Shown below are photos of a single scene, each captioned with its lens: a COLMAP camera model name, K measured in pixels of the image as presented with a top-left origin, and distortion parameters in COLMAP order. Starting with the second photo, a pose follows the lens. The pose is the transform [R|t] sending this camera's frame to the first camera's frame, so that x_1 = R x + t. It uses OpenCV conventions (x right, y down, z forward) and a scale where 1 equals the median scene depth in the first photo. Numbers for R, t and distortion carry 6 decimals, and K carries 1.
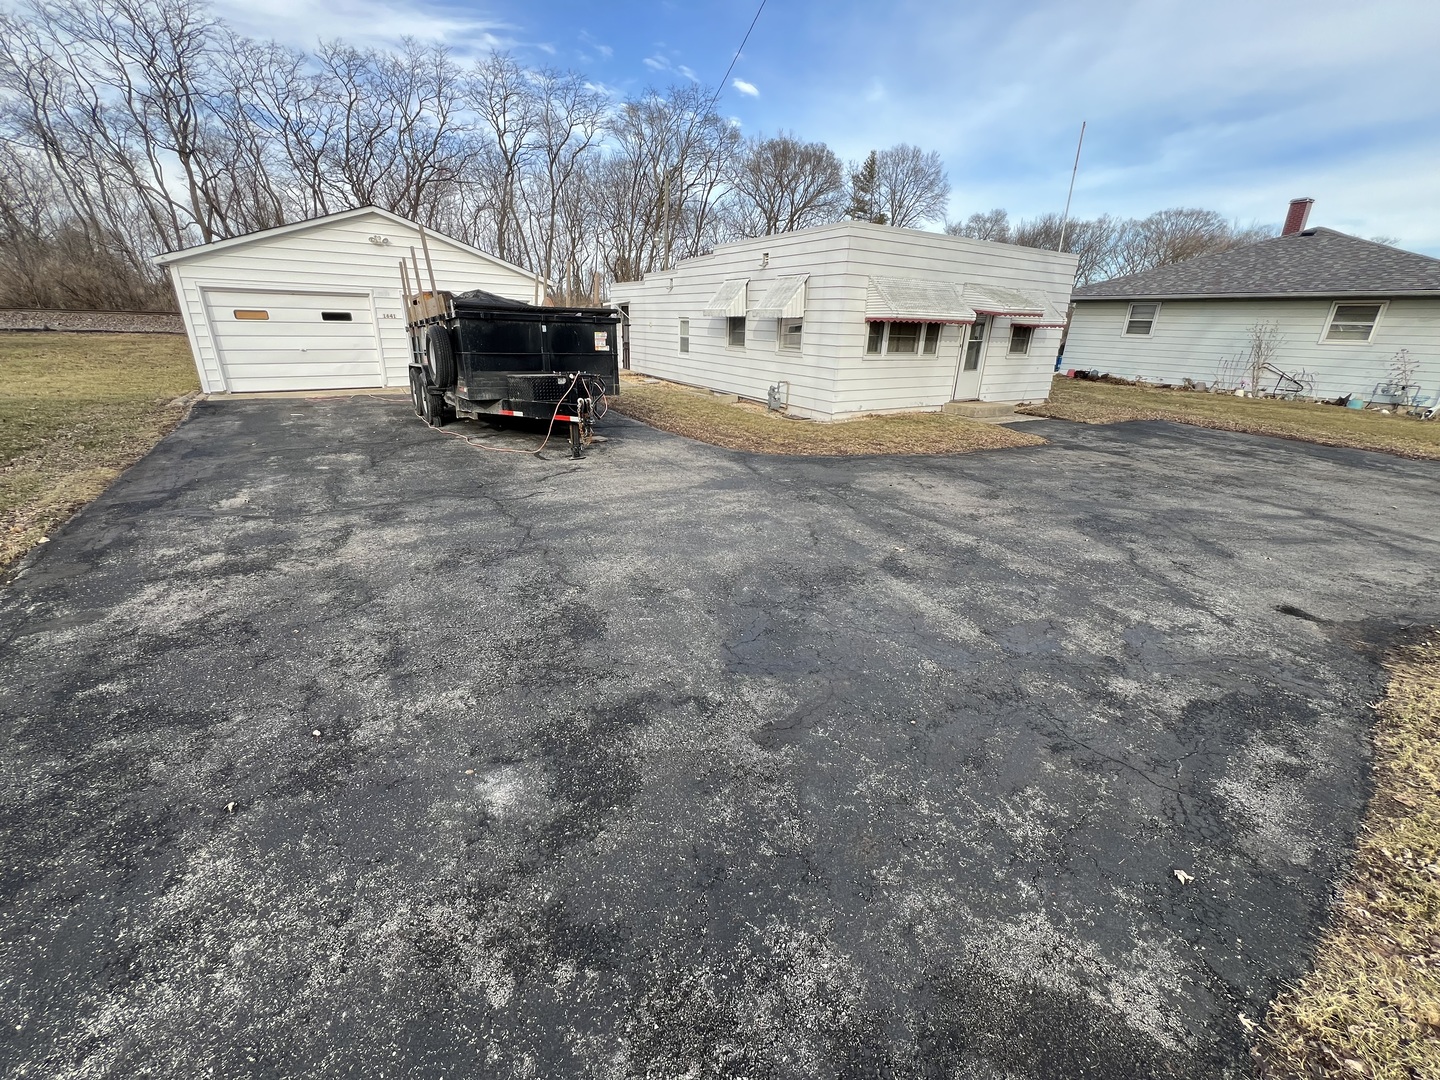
lens RADIAL K [[574.6, 0, 715.5], [0, 574.6, 545.7], [0, 0, 1]] dist [-0.003569, 0.000079]
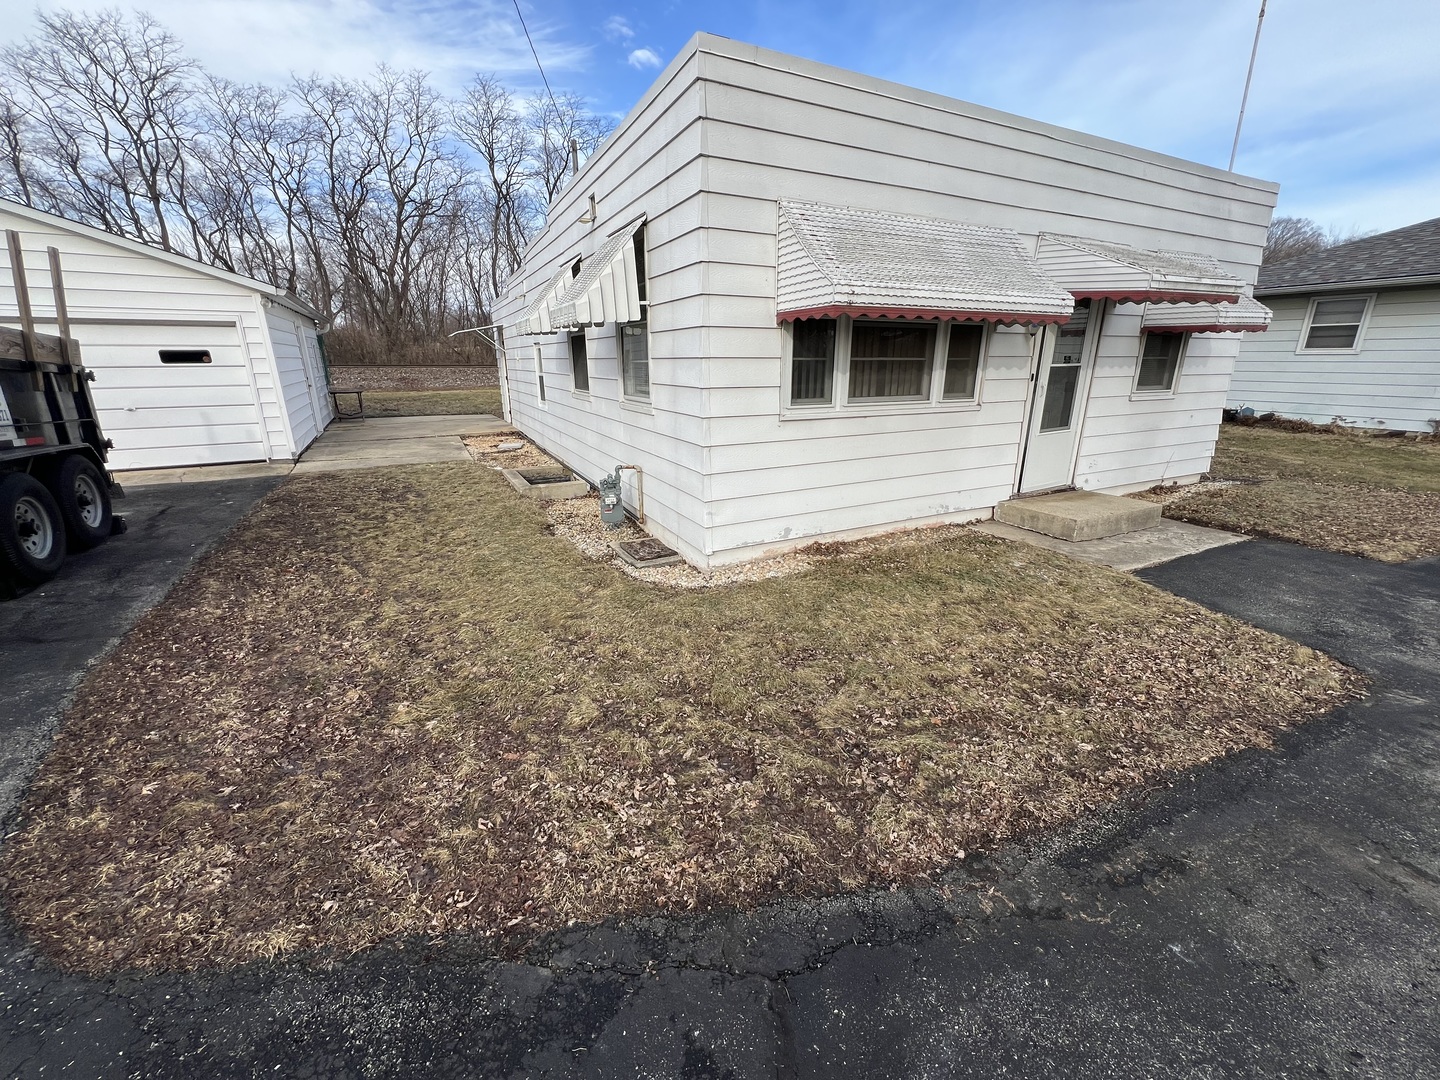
lens RADIAL K [[574.6, 0, 711.5], [0, 574.6, 541.5], [0, 0, 1]] dist [-0.003569, 0.000079]
pose [[0.996189, -0.004222, -0.087118, 0.208839], [-0.001452, 0.997886, -0.064966, -0.183985], [0.087208, 0.064845, 0.994077, 0.522480]]
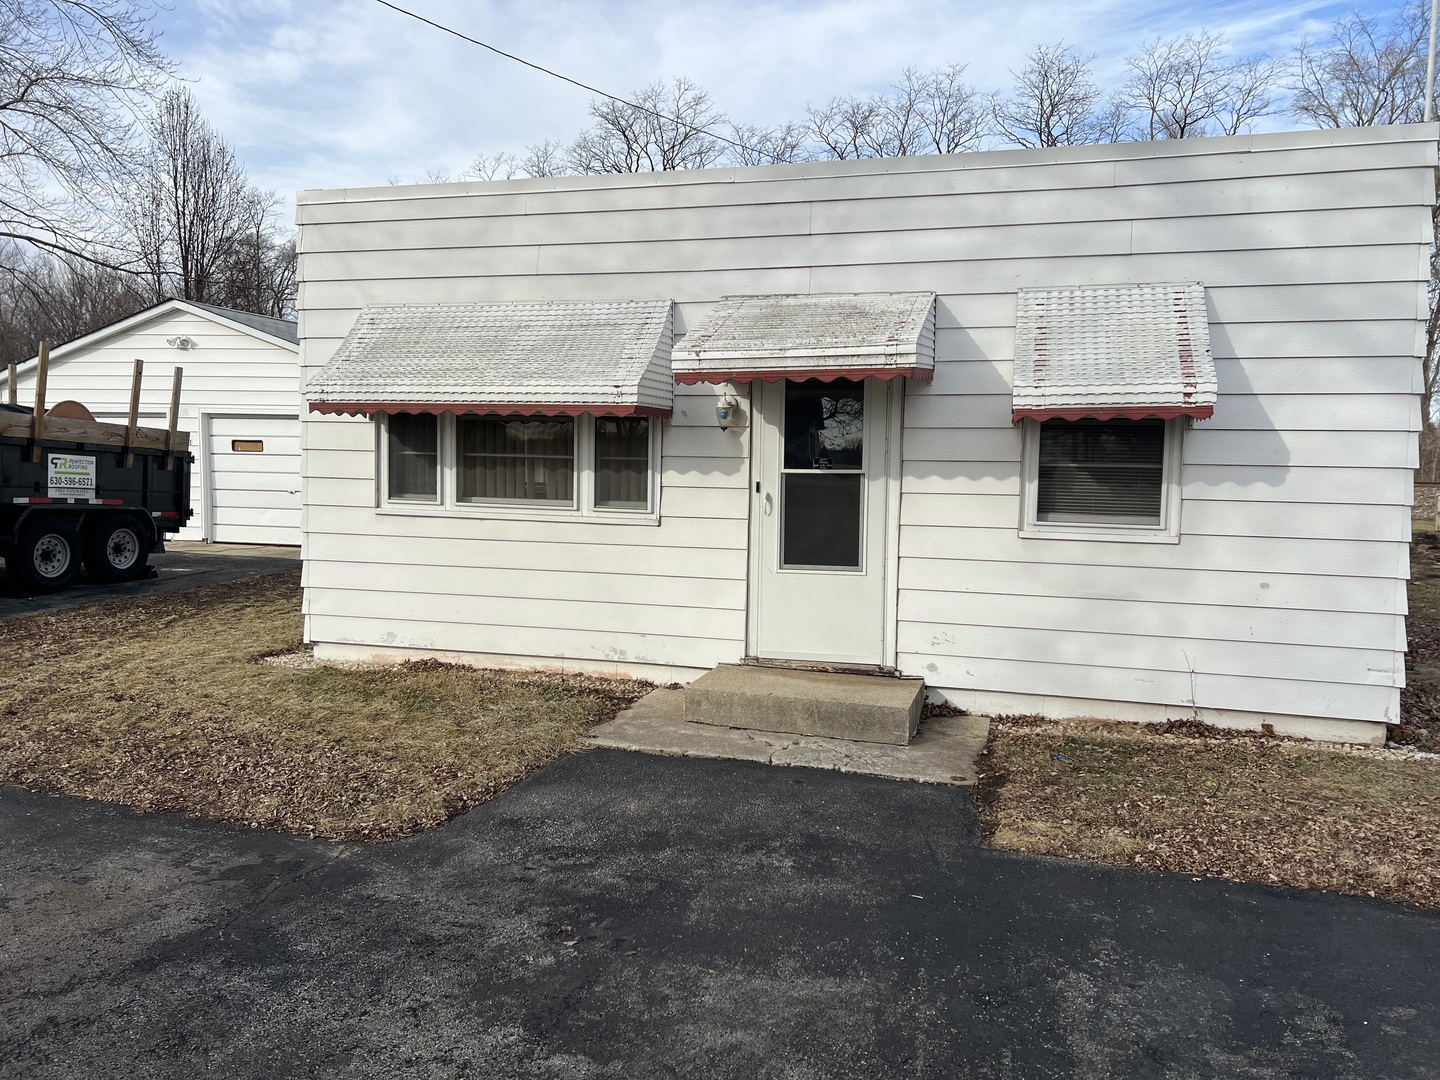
lens RADIAL K [[1069.7, 0, 718.9], [0, 1069.7, 548.2], [0, 0, 1]] dist [0.057839, -0.025141]
pose [[0.676752, 0.046157, -0.734762, 0.797262], [-0.267960, 0.945021, -0.187439, -0.196810], [0.685714, 0.323737, 0.651913, 0.600819]]
